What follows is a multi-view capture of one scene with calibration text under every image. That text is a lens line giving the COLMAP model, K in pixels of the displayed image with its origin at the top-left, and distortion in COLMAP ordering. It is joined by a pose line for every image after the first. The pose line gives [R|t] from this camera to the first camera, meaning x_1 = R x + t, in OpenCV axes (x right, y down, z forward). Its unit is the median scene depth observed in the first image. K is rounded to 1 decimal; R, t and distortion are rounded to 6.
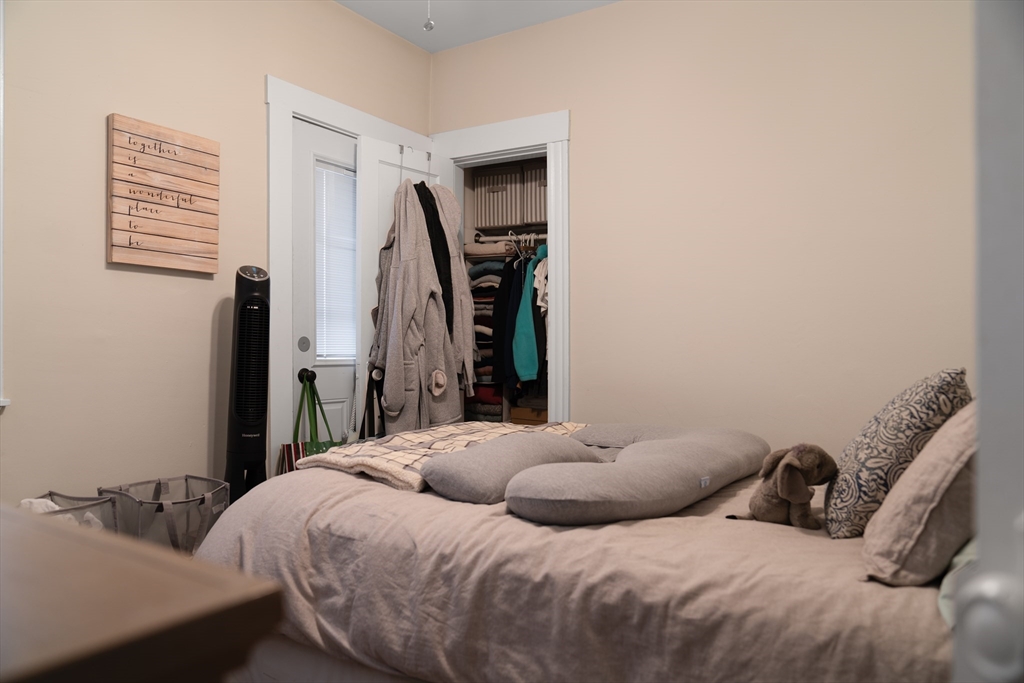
lens RADIAL K [[700.8, 0, 503.3], [0, 700.8, 355.7], [0, 0, 1]] dist [-0.025031, 0.003888]
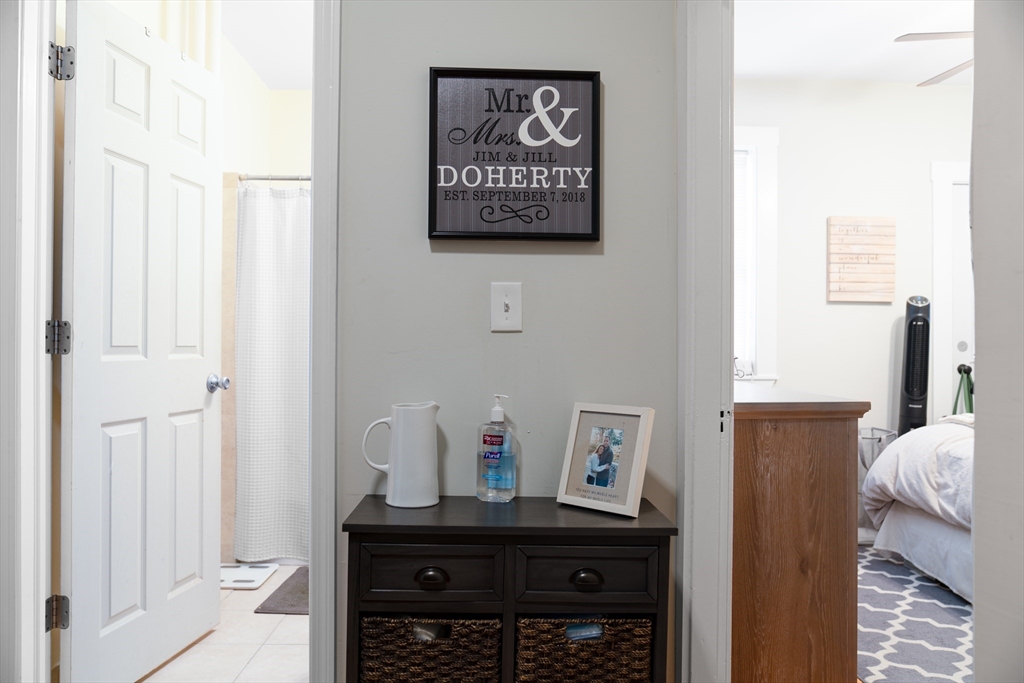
lens RADIAL K [[700.8, 0, 501.8], [0, 700.8, 356.1], [0, 0, 1]] dist [-0.025031, 0.003888]
pose [[0.589404, 0.008699, -0.807792, 0.374701], [-0.004593, 0.999962, 0.007417, -0.004331], [0.807826, -0.000662, 0.589421, -0.710582]]
